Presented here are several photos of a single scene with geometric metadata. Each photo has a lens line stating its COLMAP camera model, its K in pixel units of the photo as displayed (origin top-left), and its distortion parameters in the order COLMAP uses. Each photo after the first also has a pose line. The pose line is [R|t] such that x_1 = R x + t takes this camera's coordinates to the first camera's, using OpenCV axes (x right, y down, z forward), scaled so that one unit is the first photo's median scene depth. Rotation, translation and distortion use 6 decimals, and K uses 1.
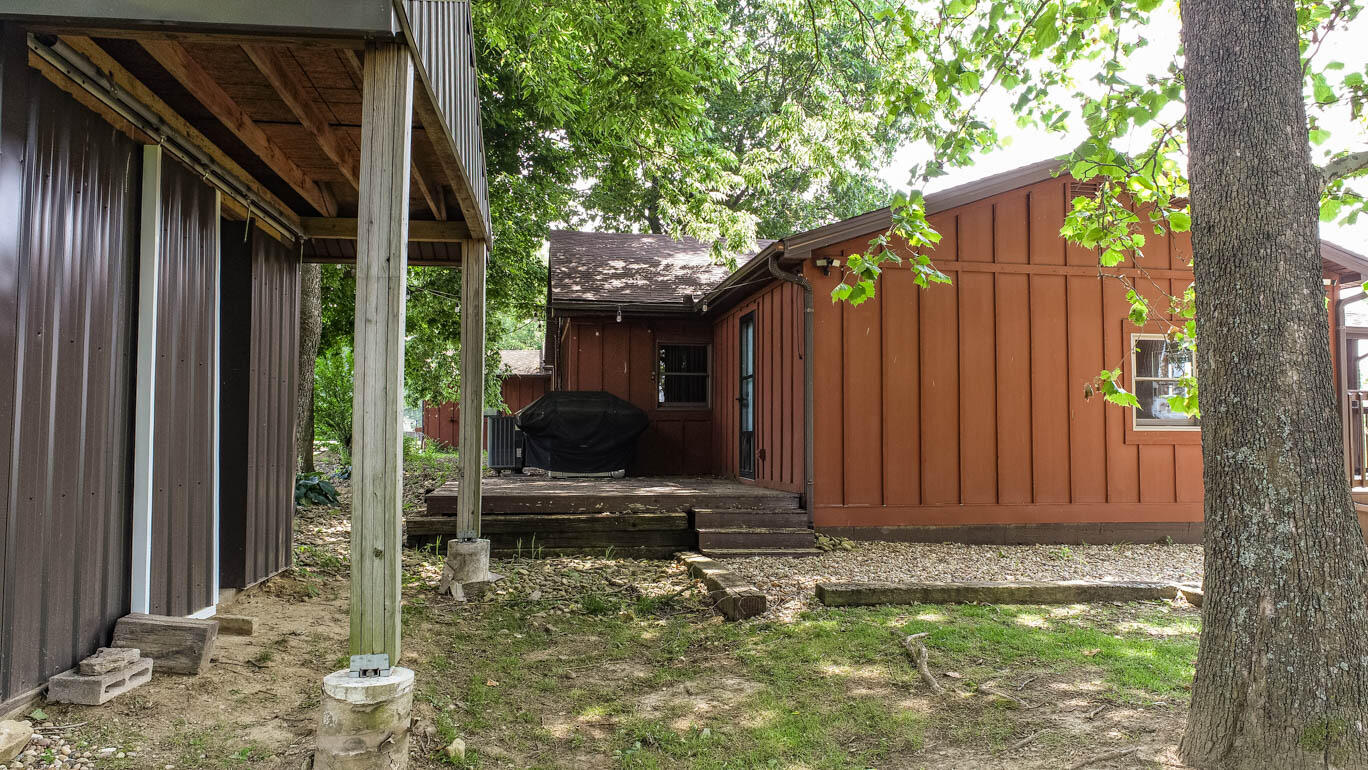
lens RADIAL K [[938.3, 0, 682.5], [0, 938.3, 384.1], [0, 0, 1]] dist [-0.016973, 0.004619]
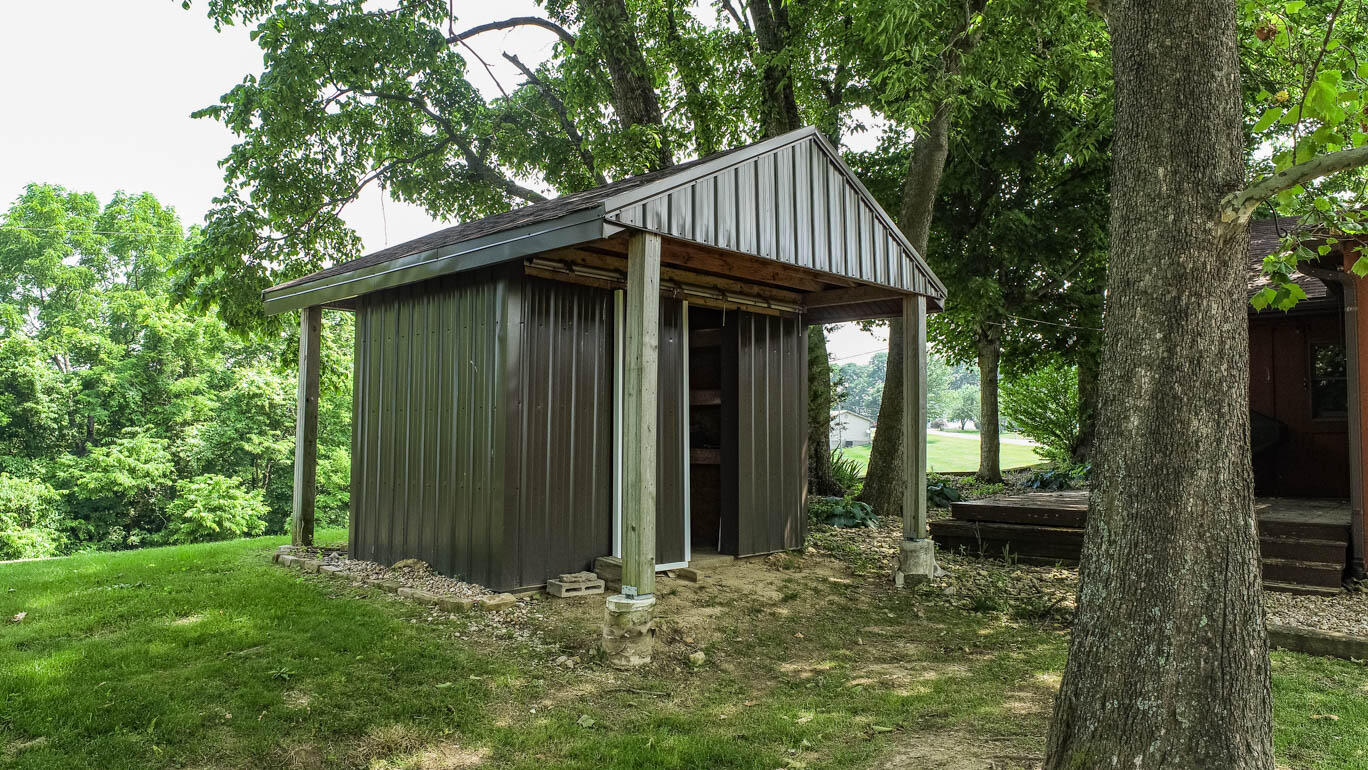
lens RADIAL K [[938.3, 0, 682.8], [0, 938.3, 382.0], [0, 0, 1]] dist [-0.016973, 0.004619]
pose [[0.634814, -0.043786, -0.771424, 1.085219], [0.038693, 0.998942, -0.024859, -0.043663], [0.771696, -0.014068, 0.635836, -0.029786]]
